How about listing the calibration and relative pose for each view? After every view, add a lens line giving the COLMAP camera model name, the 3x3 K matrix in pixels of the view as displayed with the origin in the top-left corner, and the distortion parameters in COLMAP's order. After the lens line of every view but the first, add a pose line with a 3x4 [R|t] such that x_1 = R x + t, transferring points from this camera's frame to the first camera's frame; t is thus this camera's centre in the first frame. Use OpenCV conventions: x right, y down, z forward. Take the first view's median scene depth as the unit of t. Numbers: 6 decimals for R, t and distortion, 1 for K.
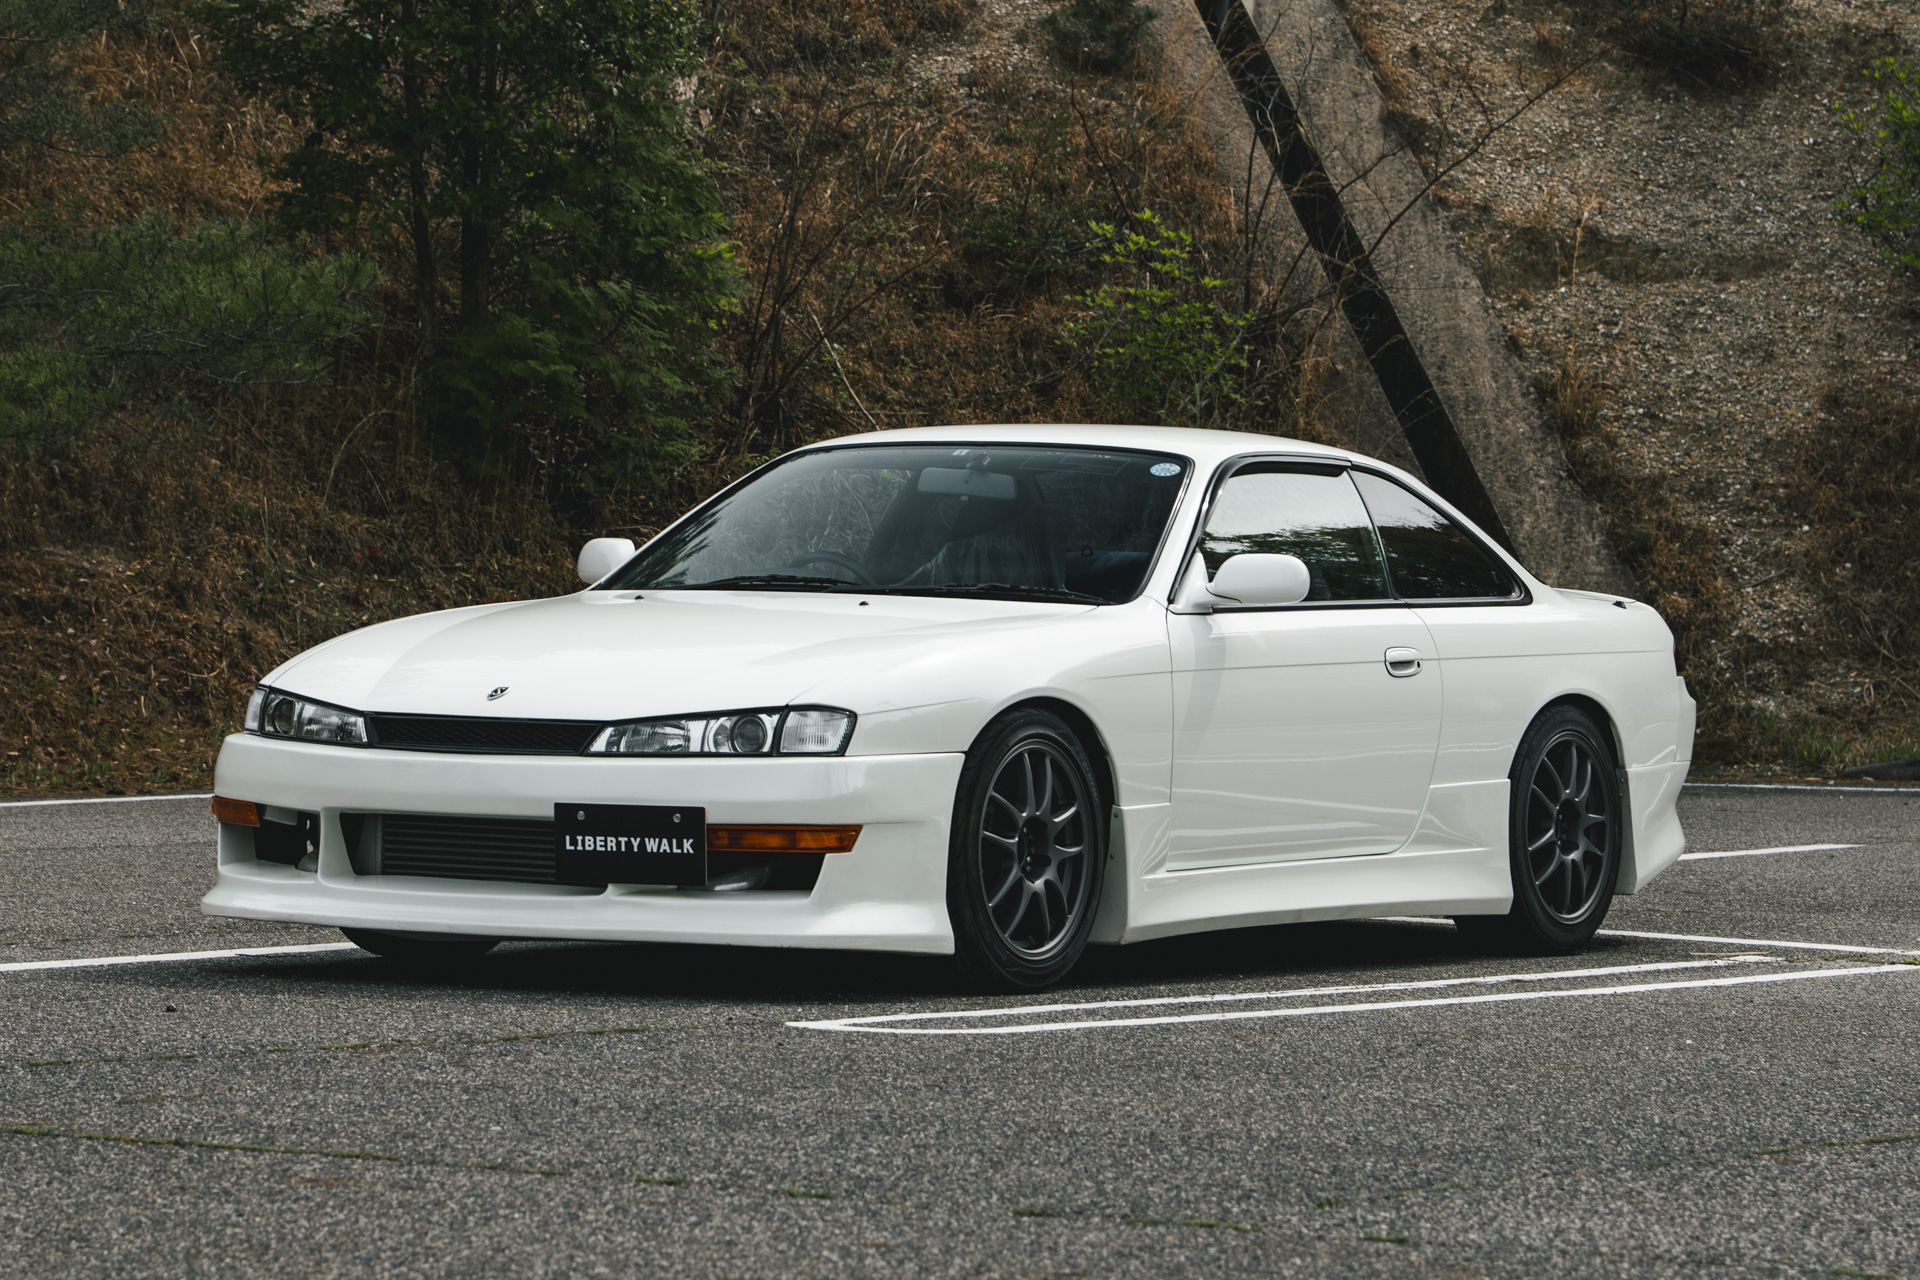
lens RADIAL K [[7602.4, 0, 960.0], [0, 7602.4, 640.0], [0, 0, 1]] dist [-0.030216, -0.236828]
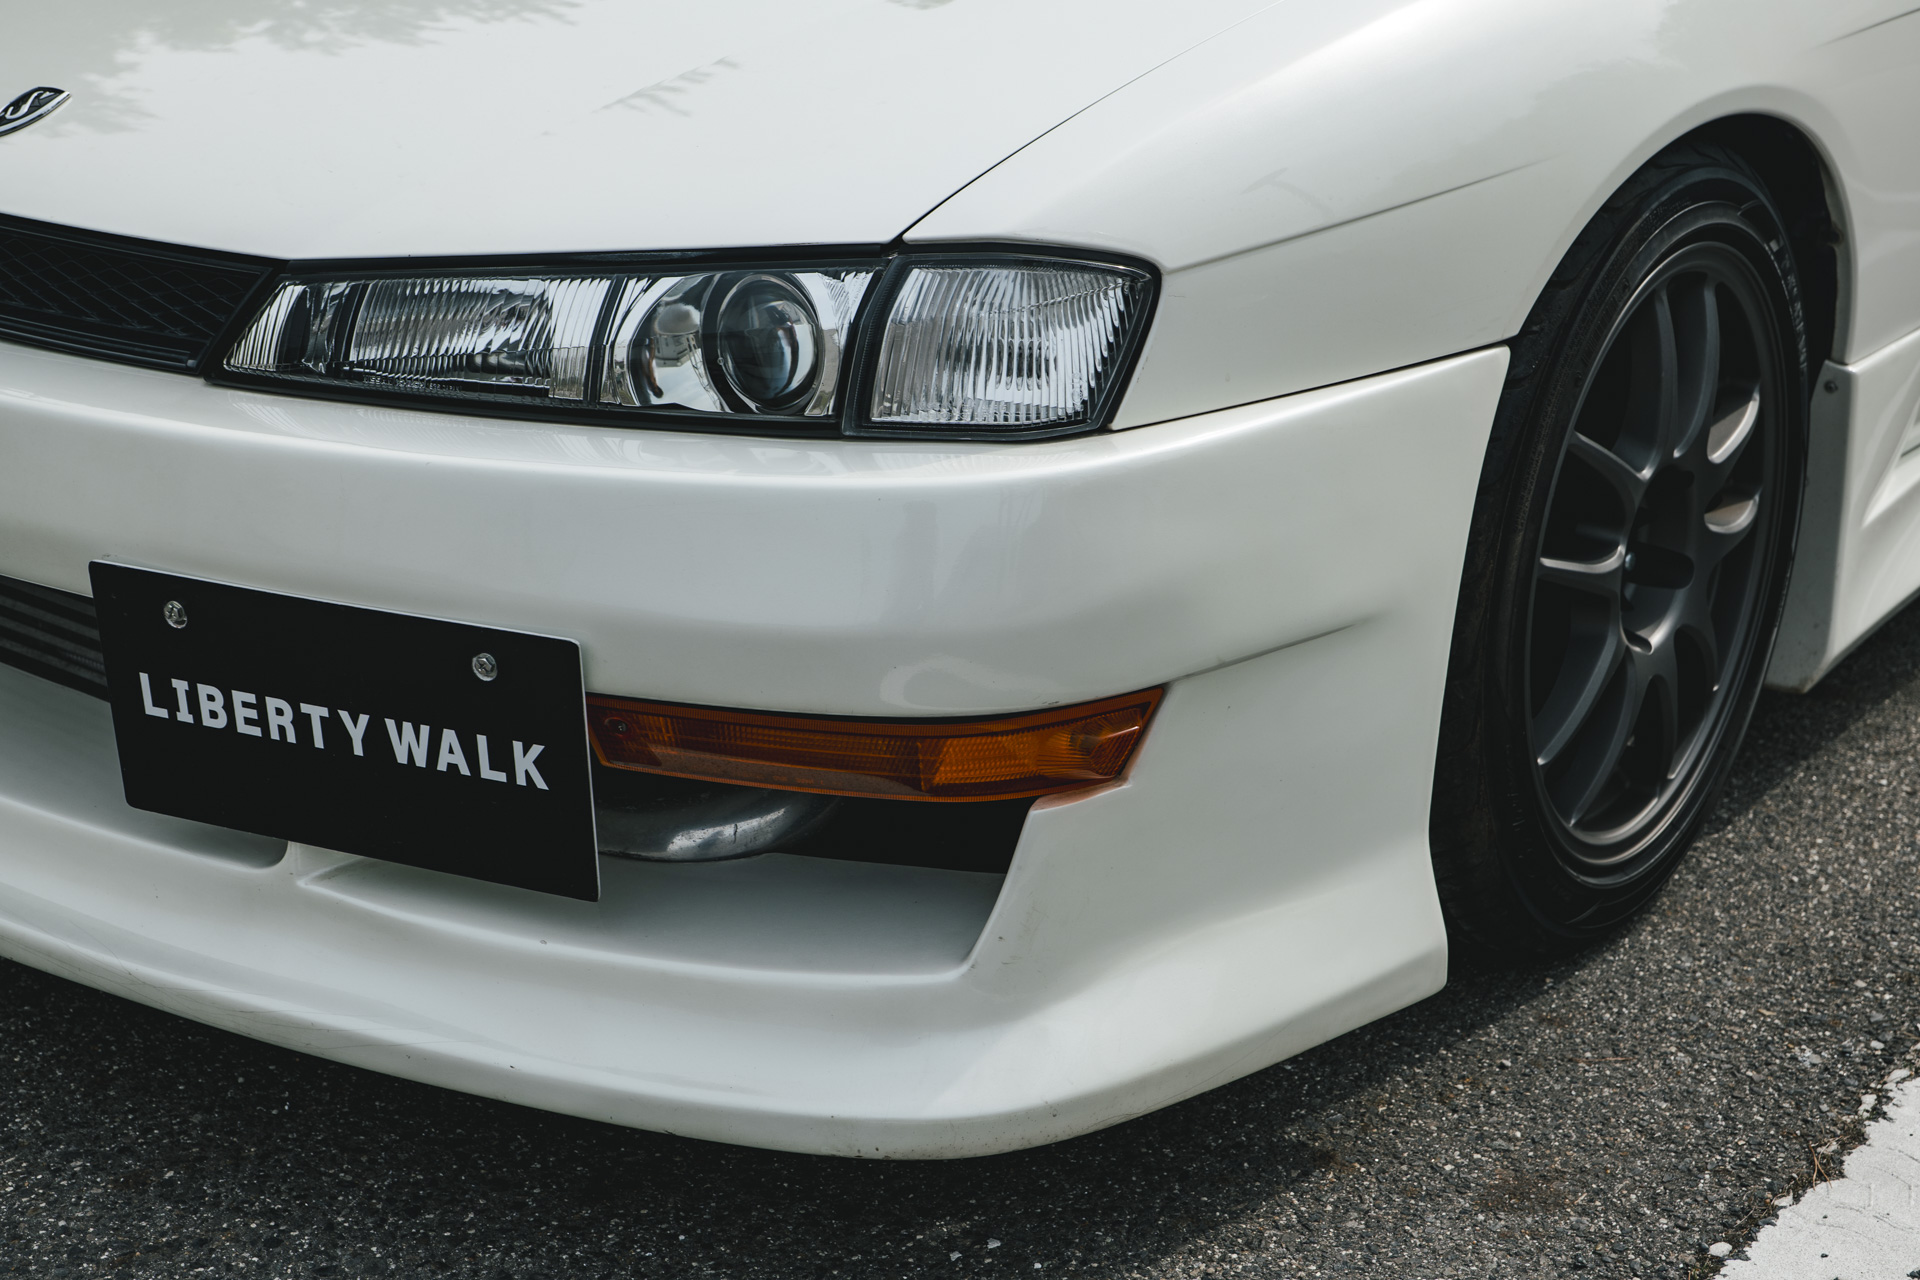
lens RADIAL K [[2744.9, 0, 960.0], [0, 2744.9, 640.0], [0, 0, 1]] dist [-0.009496, 0.088113]
pose [[0.996218, 0.034325, -0.079827, -0.012389], [-0.007244, 0.948281, 0.317350, -0.008777], [0.086592, -0.315572, 0.944943, 0.904448]]
